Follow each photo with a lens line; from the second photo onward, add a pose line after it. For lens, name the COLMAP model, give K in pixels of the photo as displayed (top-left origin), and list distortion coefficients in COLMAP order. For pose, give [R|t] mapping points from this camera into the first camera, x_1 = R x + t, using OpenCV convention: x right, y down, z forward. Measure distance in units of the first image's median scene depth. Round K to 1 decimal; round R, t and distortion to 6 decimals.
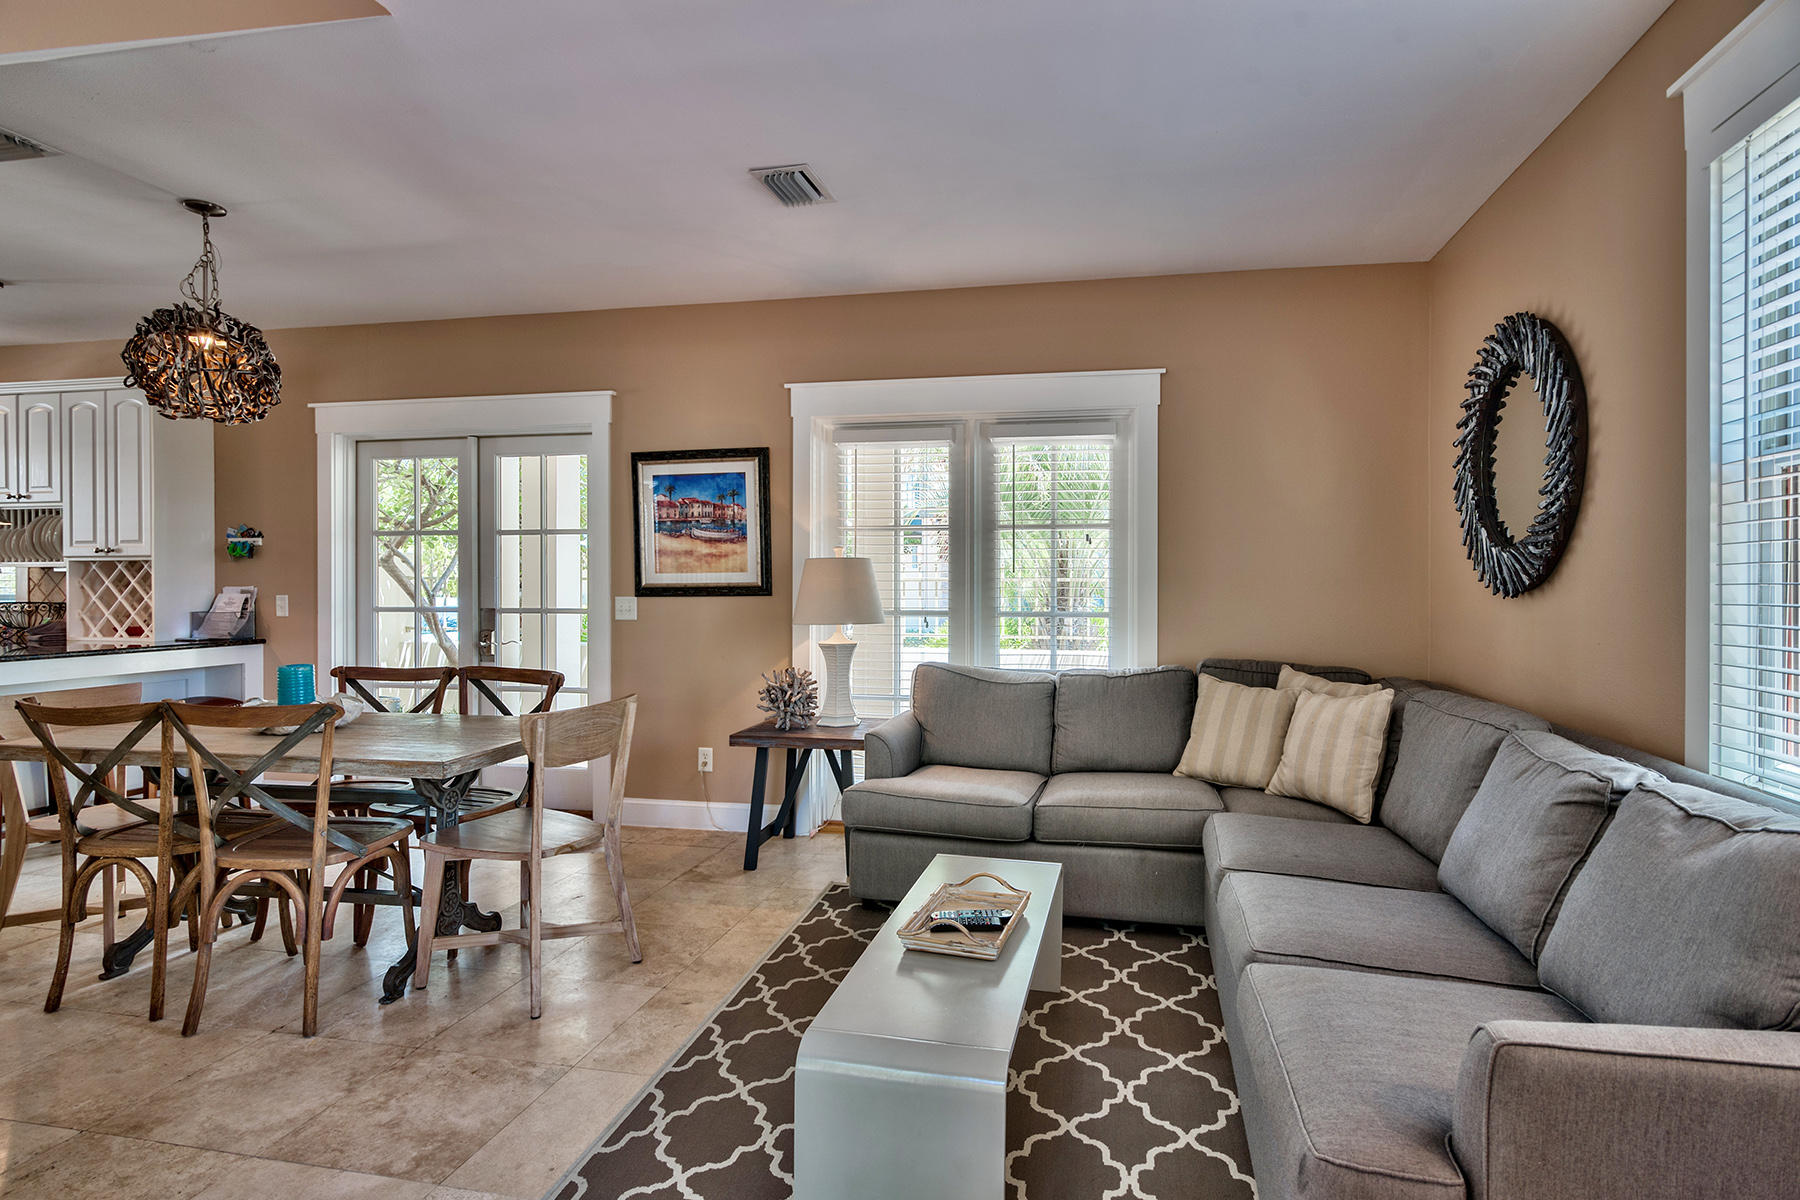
lens RADIAL K [[919.0, 0, 912.6], [0, 919.0, 580.8], [0, 0, 1]] dist [-0.000770, -0.000081]
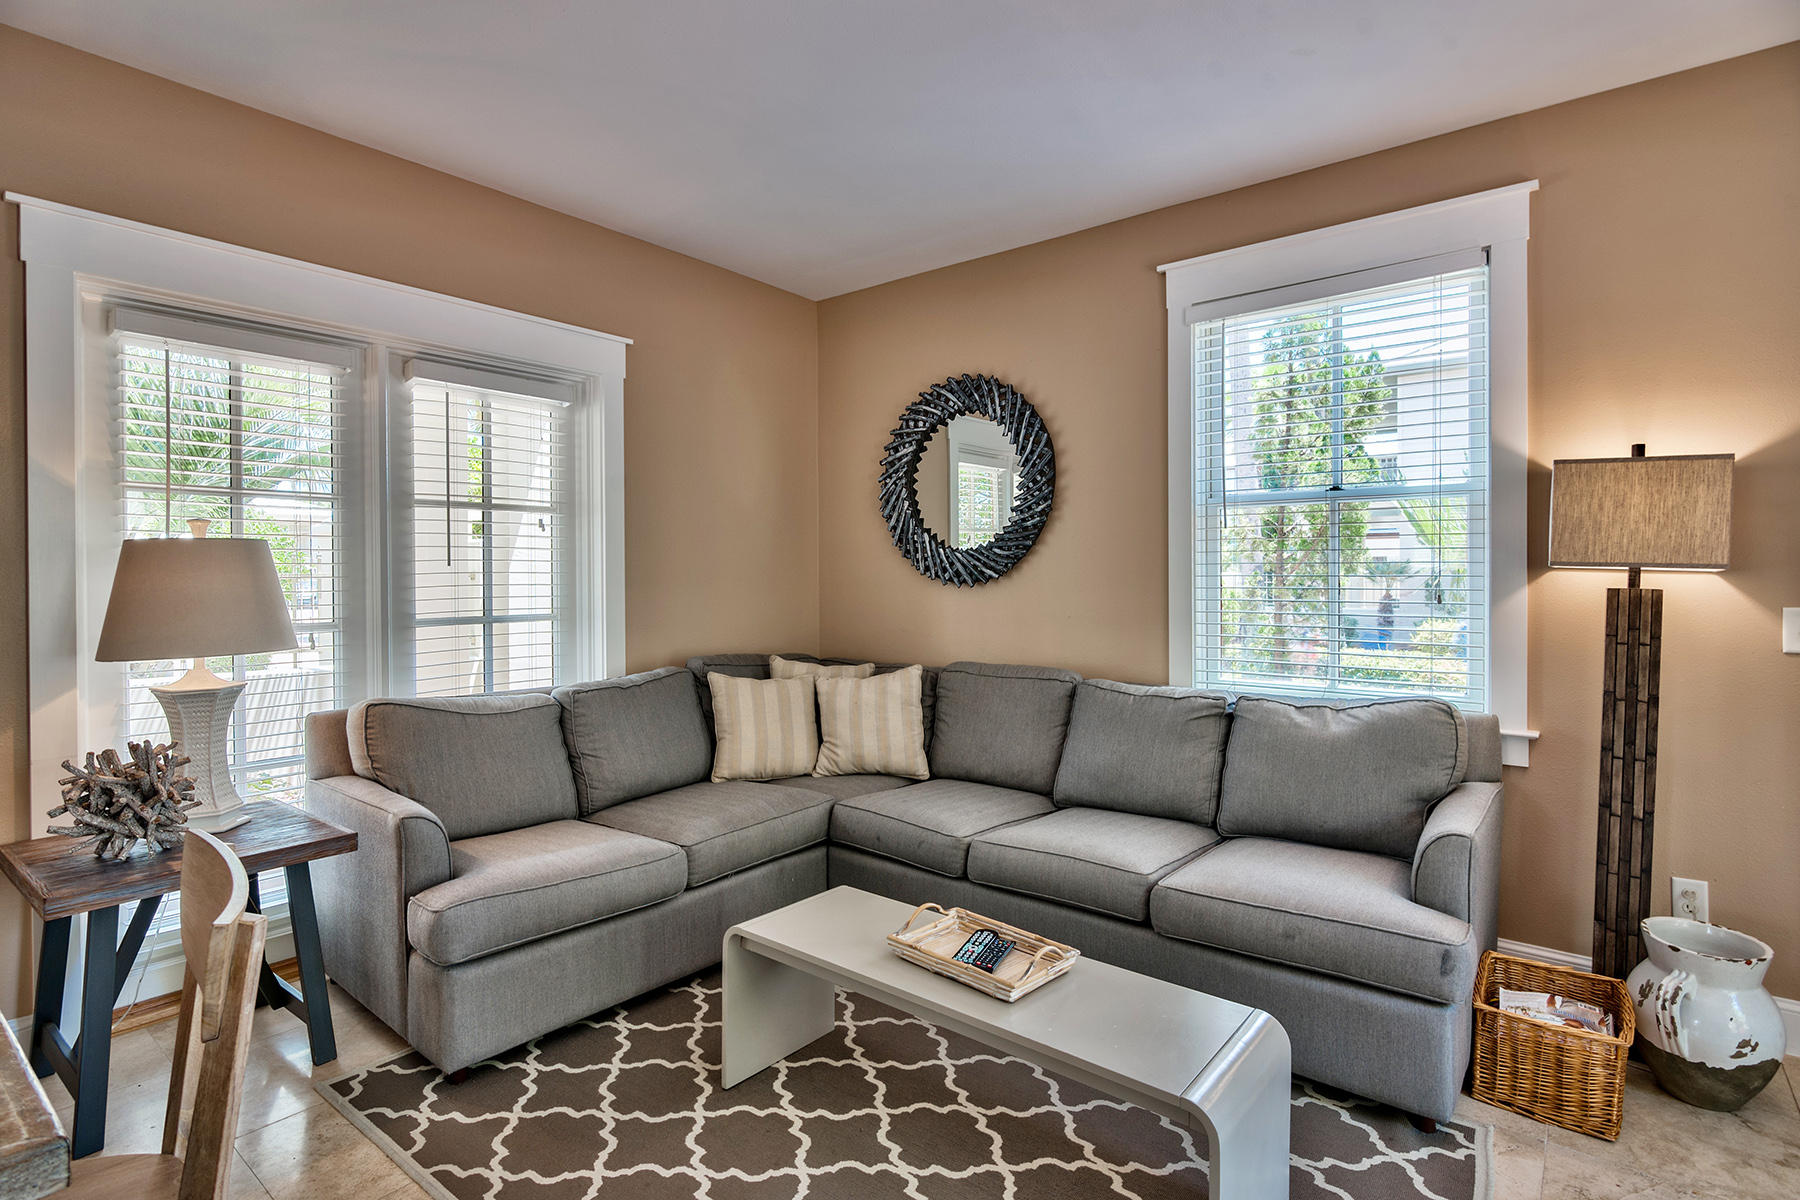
lens RADIAL K [[919.0, 0, 912.6], [0, 919.0, 580.8], [0, 0, 1]] dist [-0.000770, -0.000081]
pose [[0.430657, -0.008527, 0.902476, -0.469740], [0.003622, 0.999964, 0.007720, -0.001065], [-0.902509, -0.000055, 0.430672, 0.408642]]
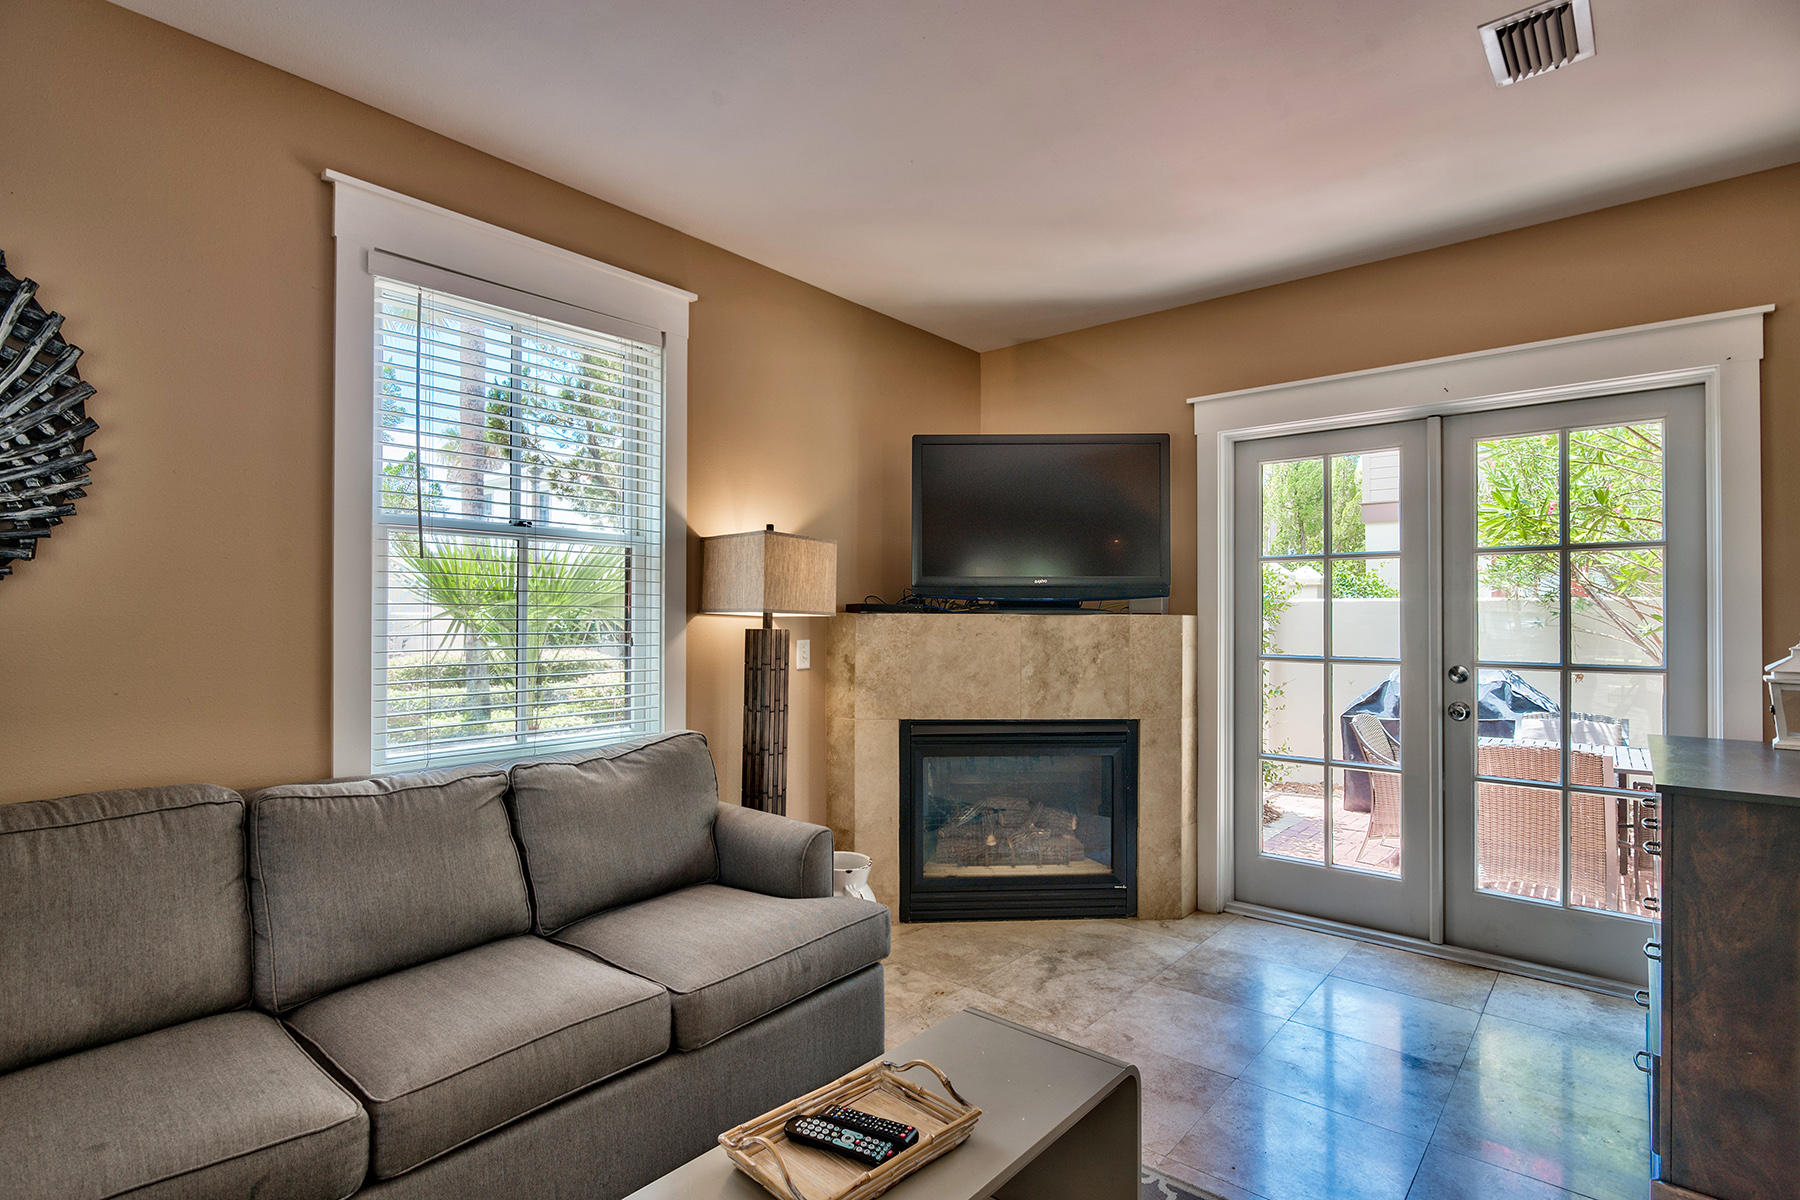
lens RADIAL K [[882.2, 0, 900.0], [0, 882.2, 600.0], [0, 0, 1]] dist [0.016337, -0.000122]
pose [[-0.886465, -0.002762, 0.462788, -0.157899], [-0.009564, 0.999878, -0.012352, -0.007843], [-0.462697, -0.015376, -0.886383, 0.951400]]
